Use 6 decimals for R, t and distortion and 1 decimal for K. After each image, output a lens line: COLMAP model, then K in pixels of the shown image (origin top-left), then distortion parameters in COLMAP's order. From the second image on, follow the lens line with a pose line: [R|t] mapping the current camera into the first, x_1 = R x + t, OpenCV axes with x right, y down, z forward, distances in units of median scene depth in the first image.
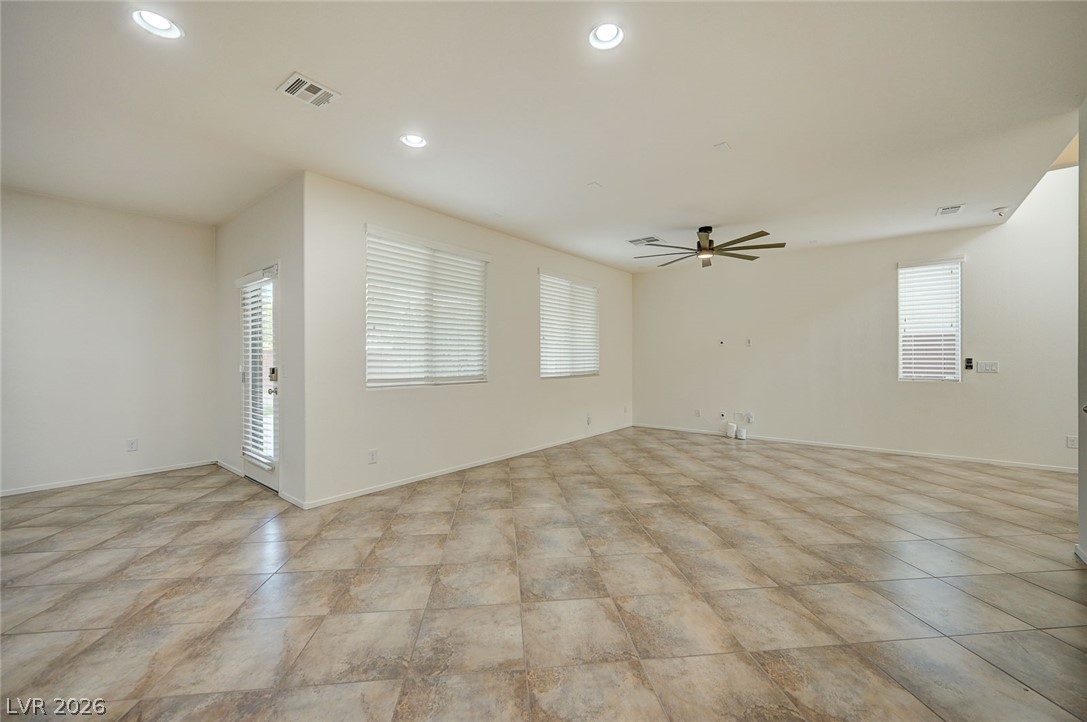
lens RADIAL K [[433.4, 0, 542.1], [0, 433.4, 369.3], [0, 0, 1]] dist [-0.002749, 0.000030]
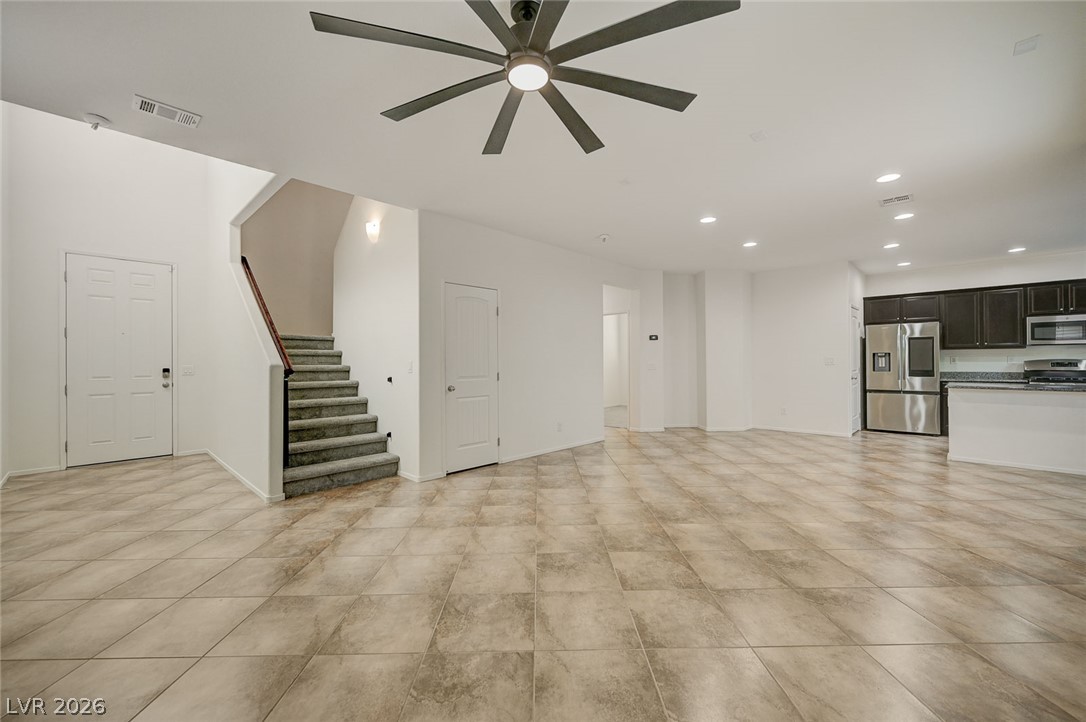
lens RADIAL K [[433.0, 0, 542.0], [0, 433.0, 368.0], [0, 0, 1]] dist [-0.002749, 0.000030]
pose [[-0.996051, 0.005298, 0.088629, 0.477714], [0.008558, 0.999299, 0.036451, -0.043768], [-0.088374, 0.037066, -0.995398, 1.926473]]
